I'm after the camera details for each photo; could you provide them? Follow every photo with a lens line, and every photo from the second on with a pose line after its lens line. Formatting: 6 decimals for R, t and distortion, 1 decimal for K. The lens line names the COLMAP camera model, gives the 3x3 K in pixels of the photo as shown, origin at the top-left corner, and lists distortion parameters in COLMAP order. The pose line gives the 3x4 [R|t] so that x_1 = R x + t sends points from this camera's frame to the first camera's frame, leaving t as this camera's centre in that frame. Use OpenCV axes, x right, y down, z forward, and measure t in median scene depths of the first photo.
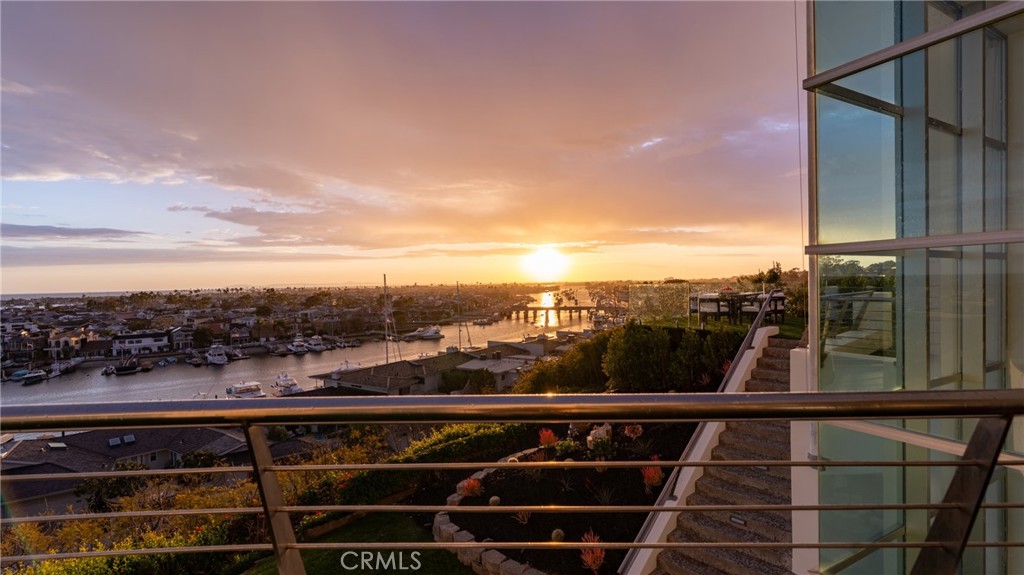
lens RADIAL K [[458.6, 0, 512.0], [0, 458.6, 287.5], [0, 0, 1]] dist [0.000859, 0.000079]
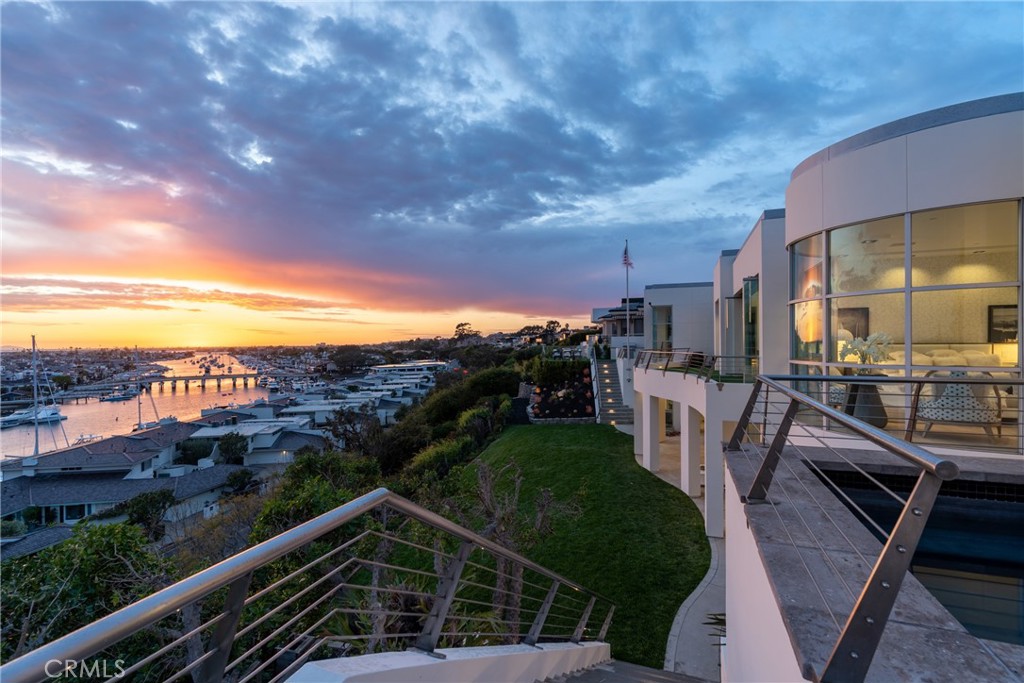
lens RADIAL K [[462.9, 0, 512.0], [0, 462.9, 341.5], [0, 0, 1]] dist [-0.000422, 0.000000]
pose [[0.747541, 0.012697, 0.664095, -0.115409], [0.004113, 0.999710, -0.023744, 0.002346], [-0.664203, 0.020481, 0.747271, -0.063901]]
